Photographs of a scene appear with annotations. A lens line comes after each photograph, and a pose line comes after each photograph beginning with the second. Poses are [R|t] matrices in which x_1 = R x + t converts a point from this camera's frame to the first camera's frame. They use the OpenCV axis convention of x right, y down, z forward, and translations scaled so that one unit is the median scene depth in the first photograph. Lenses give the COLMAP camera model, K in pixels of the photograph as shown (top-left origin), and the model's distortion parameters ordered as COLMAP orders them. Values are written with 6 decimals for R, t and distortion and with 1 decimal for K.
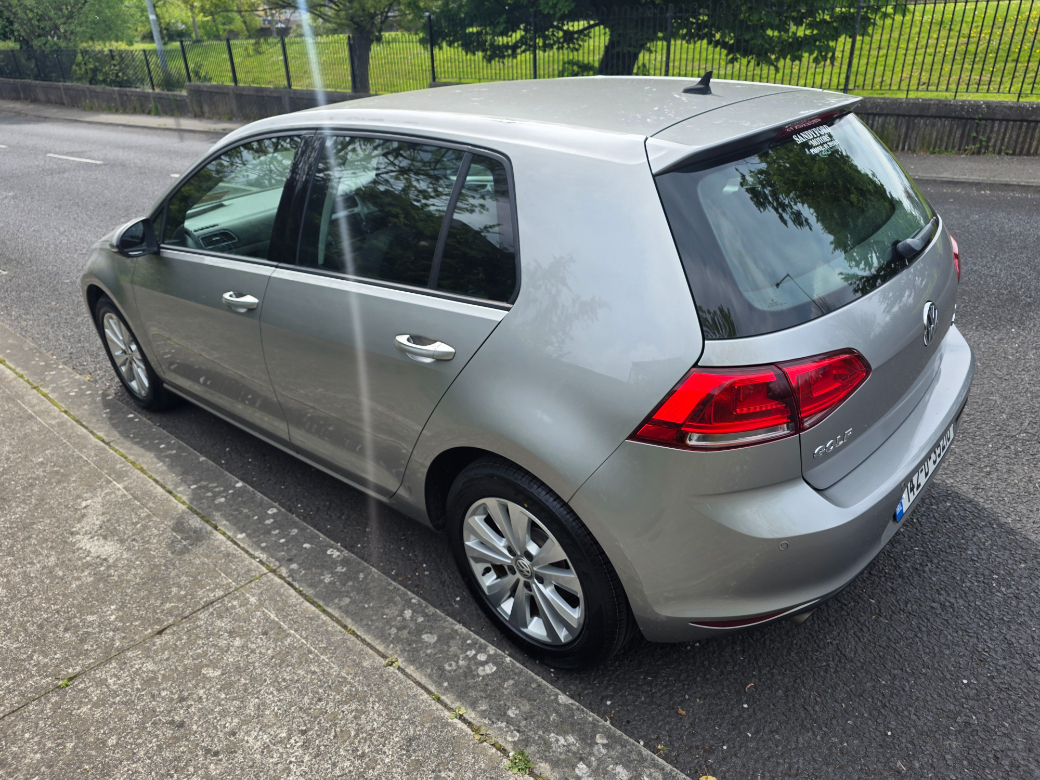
lens RADIAL K [[700.8, 0, 520.0], [0, 700.8, 390.0], [0, 0, 1]] dist [0.004939, 0.000816]
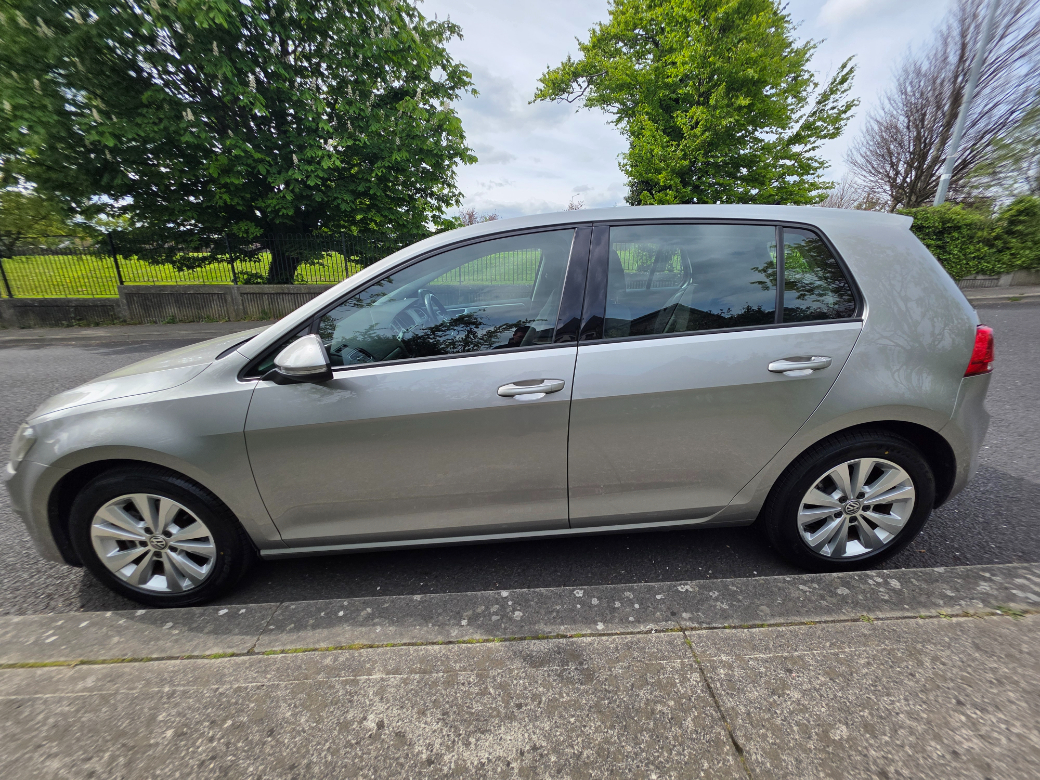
lens RADIAL K [[420.9, 0, 520.0], [0, 420.9, 390.0], [0, 0, 1]] dist [0.000442, 0.000010]
pose [[0.730874, -0.172633, 0.660318, -0.794525], [0.295591, 0.952104, -0.078259, -0.082450], [-0.615182, 0.252382, 0.746897, 0.561461]]
